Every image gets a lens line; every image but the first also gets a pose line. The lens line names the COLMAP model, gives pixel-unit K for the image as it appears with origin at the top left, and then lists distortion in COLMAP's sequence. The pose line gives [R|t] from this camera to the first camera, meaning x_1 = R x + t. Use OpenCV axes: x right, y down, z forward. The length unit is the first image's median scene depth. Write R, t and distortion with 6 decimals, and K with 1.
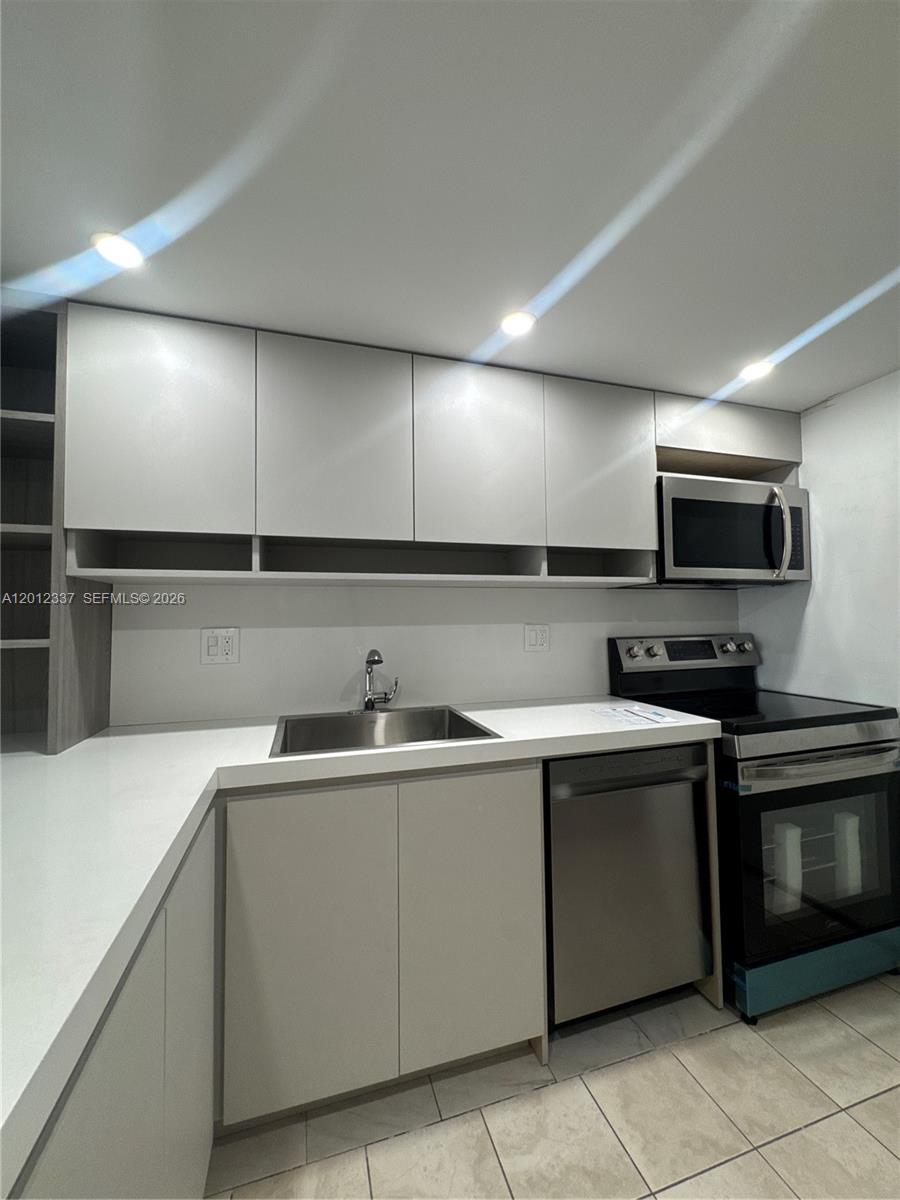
lens RADIAL K [[482.2, 0, 450.0], [0, 482.2, 600.0], [0, 0, 1]] dist [-0.006910, 0.000180]
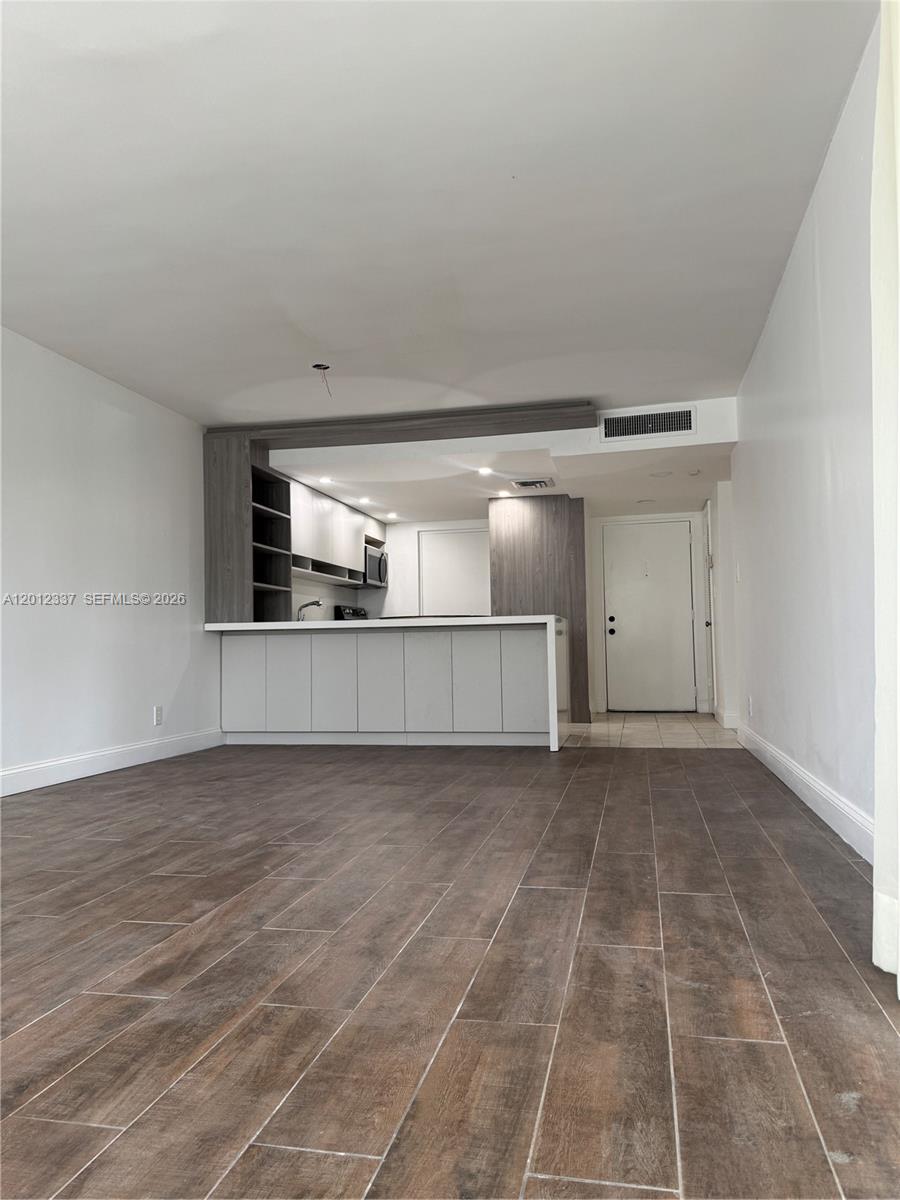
lens RADIAL K [[847.0, 0, 432.1], [0, 847.0, 599.3], [0, 0, 1]] dist [0.066576, -0.093720]
pose [[0.510711, 0.057104, 0.857854, -3.255389], [-0.037055, 0.998327, -0.044395, 0.231976], [-0.858954, -0.009115, 0.511972, -1.679608]]
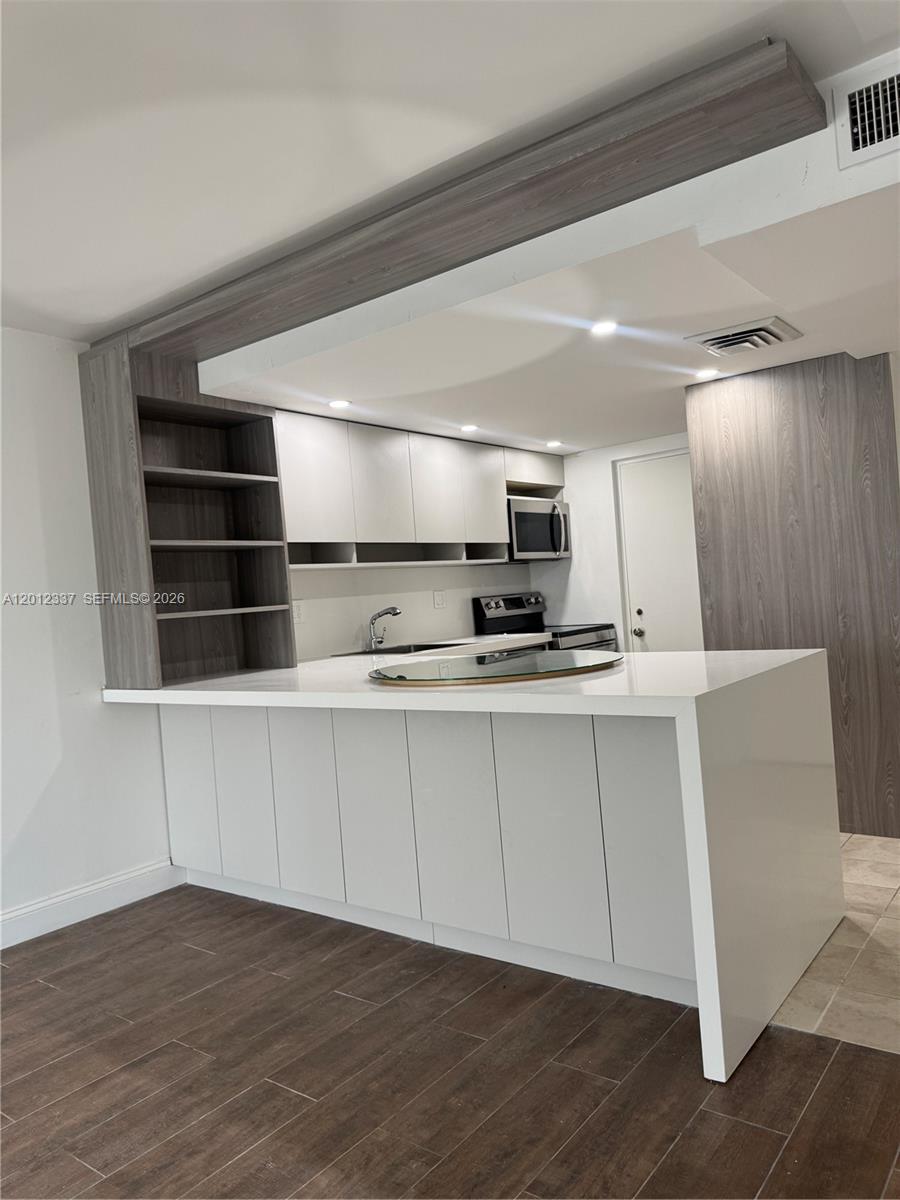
lens RADIAL K [[847.0, 0, 432.1], [0, 847.0, 599.3], [0, 0, 1]] dist [0.066576, -0.093720]
pose [[0.822530, -0.052314, 0.566311, -1.383603], [0.038101, 0.998592, 0.036908, -0.022864], [-0.567444, -0.008780, 0.823365, -1.210560]]
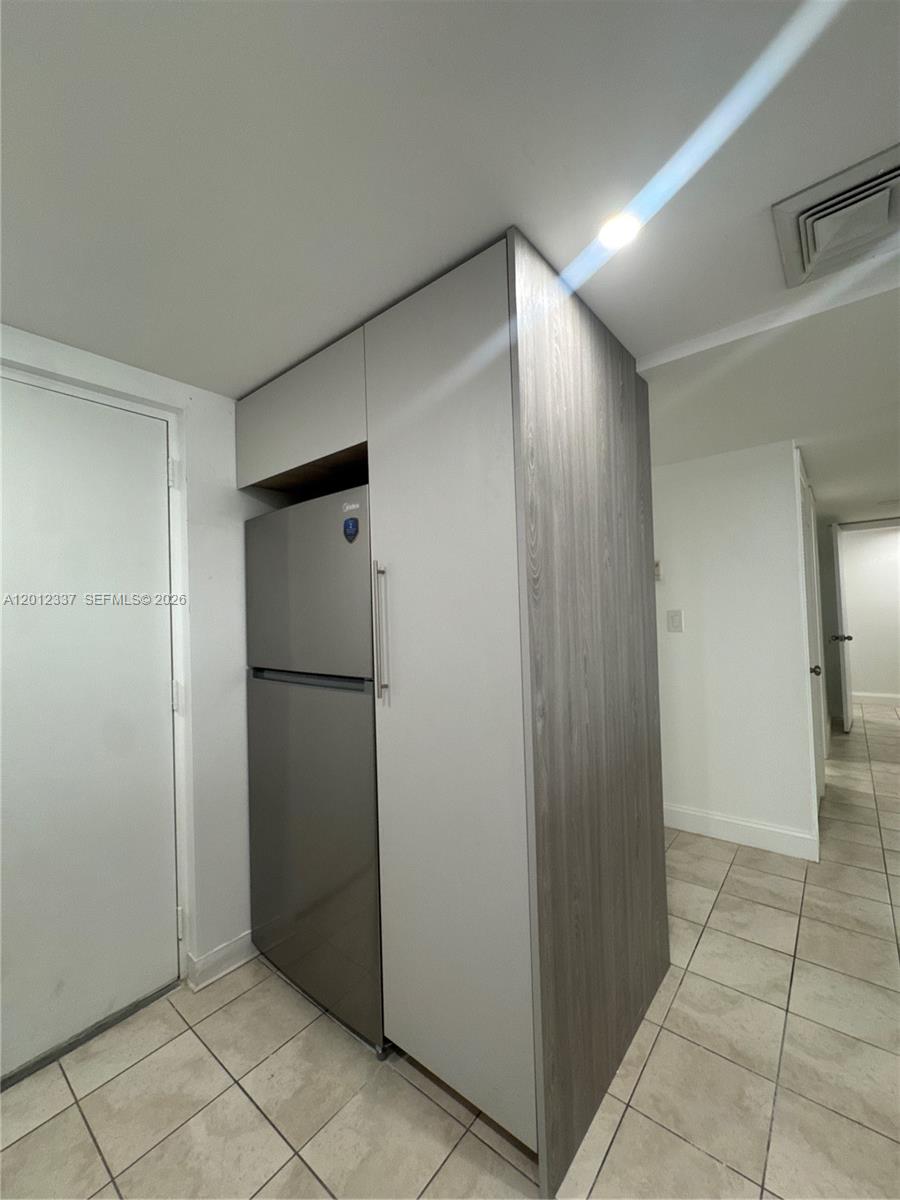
lens RADIAL K [[490.0, 0, 450.0], [0, 490.0, 600.0], [0, 0, 1]] dist [0.000746, 0.000140]
pose [[-0.552745, 0.054071, 0.831594, -0.041634], [0.001892, 0.997972, -0.063631, 0.008629], [-0.833348, -0.033599, -0.551727, 0.525872]]
